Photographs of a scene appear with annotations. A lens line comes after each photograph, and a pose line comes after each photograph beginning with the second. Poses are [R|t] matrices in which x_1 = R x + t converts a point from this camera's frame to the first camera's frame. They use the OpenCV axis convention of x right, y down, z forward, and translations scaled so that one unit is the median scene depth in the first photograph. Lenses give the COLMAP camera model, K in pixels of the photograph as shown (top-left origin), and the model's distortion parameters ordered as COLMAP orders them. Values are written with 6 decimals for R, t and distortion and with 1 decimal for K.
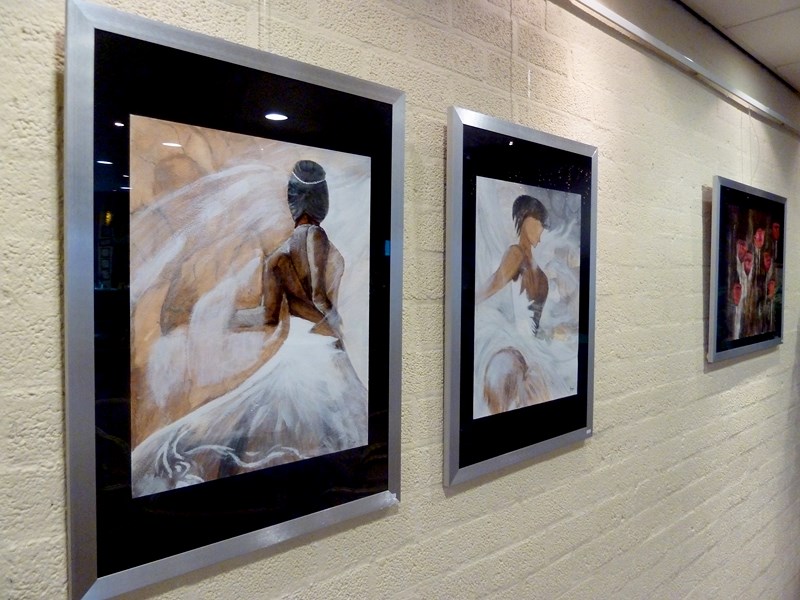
lens RADIAL K [[609.1, 0, 400.0], [0, 609.1, 300.0], [0, 0, 1]] dist [-0.030970, -0.000484]
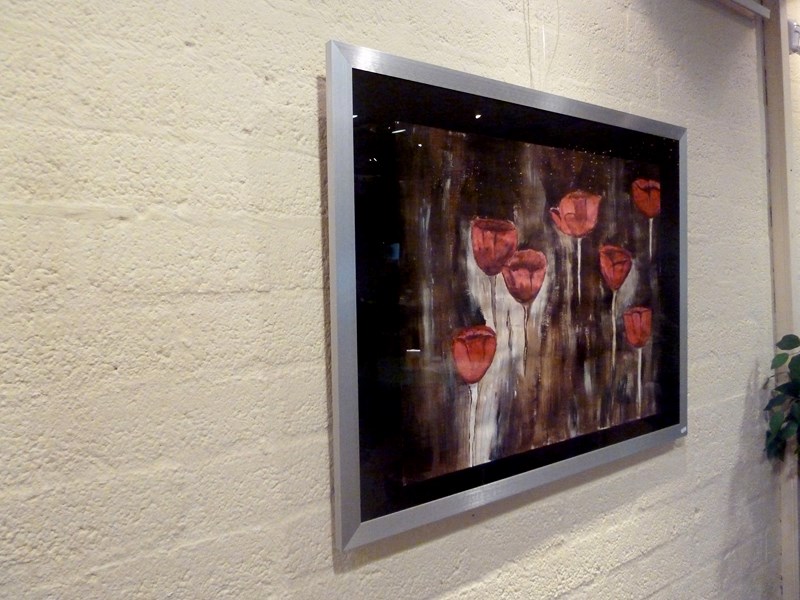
lens RADIAL K [[609.1, 0, 400.0], [0, 609.1, 300.0], [0, 0, 1]] dist [-0.030970, -0.000484]
pose [[0.992832, -0.020437, -0.117754, 0.528049], [0.020319, 0.999791, -0.002202, -0.042829], [0.117775, -0.000207, 0.993040, 0.561125]]
